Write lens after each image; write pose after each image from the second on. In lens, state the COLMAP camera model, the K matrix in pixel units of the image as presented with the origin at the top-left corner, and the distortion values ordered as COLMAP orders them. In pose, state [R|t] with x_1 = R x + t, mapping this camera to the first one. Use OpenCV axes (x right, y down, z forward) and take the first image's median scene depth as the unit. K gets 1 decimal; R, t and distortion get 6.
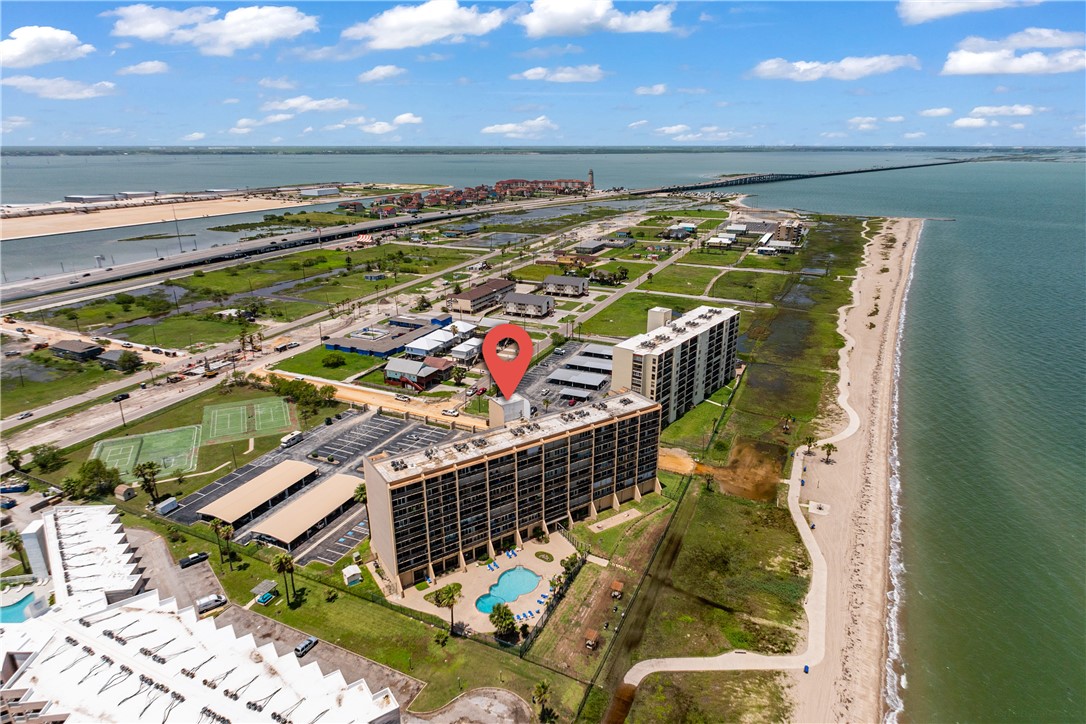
lens RADIAL K [[628.6, 0, 543.0], [0, 628.6, 362.0], [0, 0, 1]] dist [0.002388, -0.000206]
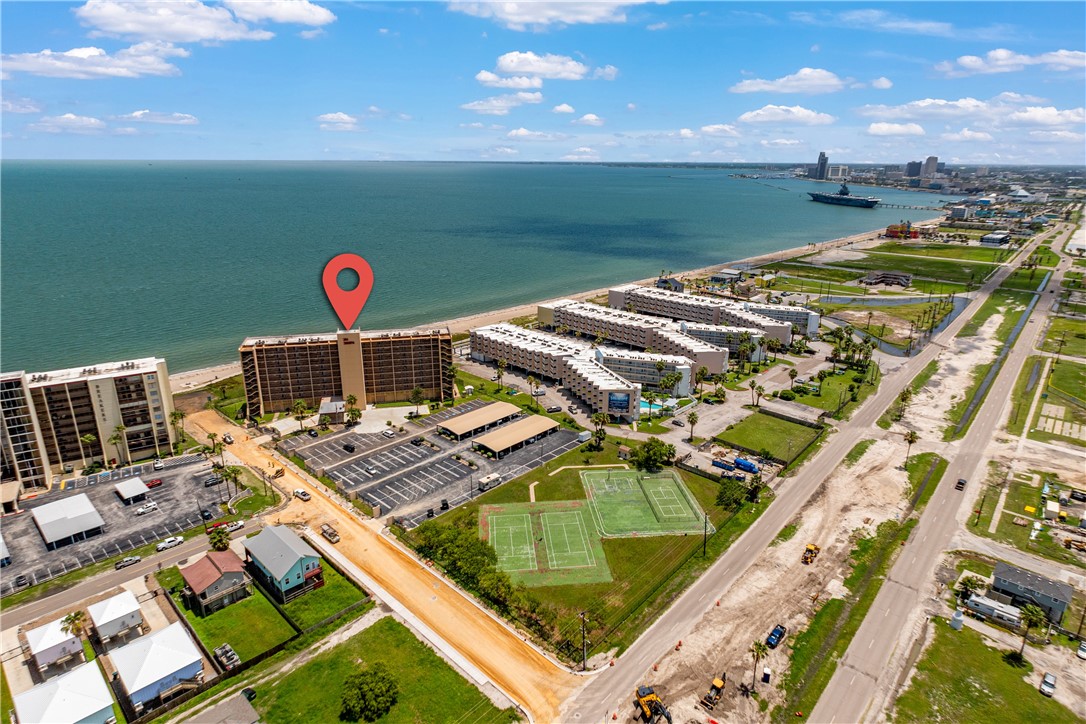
lens RADIAL K [[628.6, 0, 543.0], [0, 628.6, 362.0], [0, 0, 1]] dist [0.002388, -0.000206]
pose [[-0.944773, -0.105373, 0.310324, -0.751207], [0.102515, 0.804361, 0.585230, -0.549483], [-0.311280, 0.584722, -0.749136, 1.590745]]
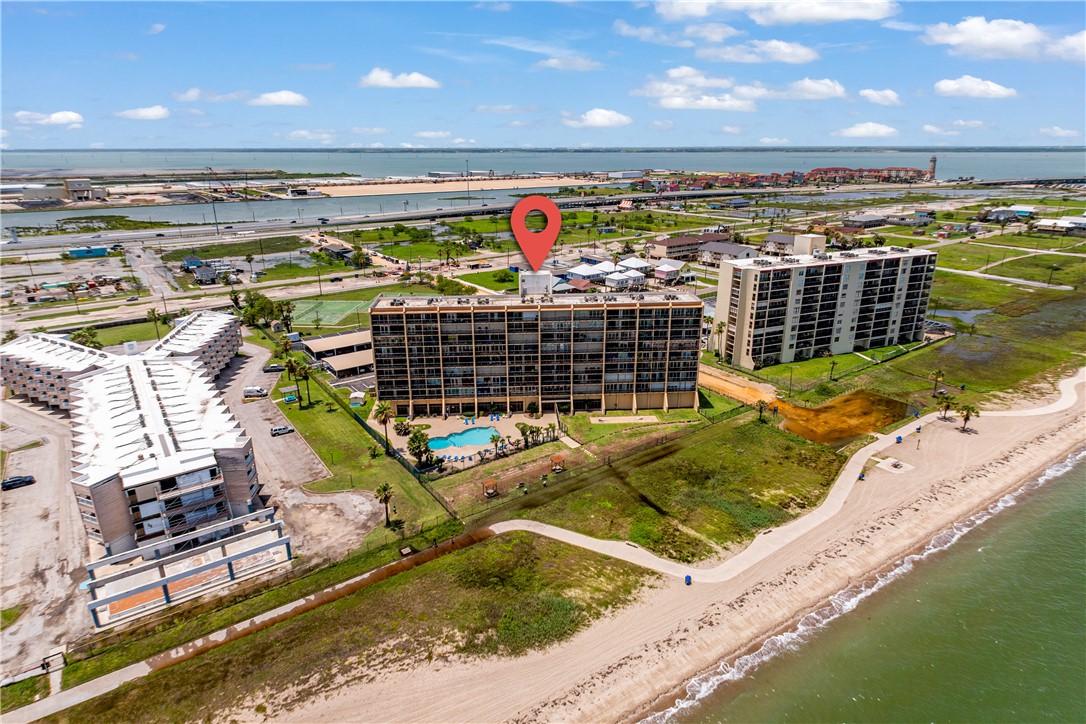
lens RADIAL K [[628.6, 0, 543.0], [0, 628.6, 362.0], [0, 0, 1]] dist [0.002388, -0.000206]
pose [[0.869846, 0.156150, -0.467959, 0.345399], [-0.158846, 0.986718, 0.033986, 0.129274], [0.467051, 0.044771, 0.883096, 0.119305]]
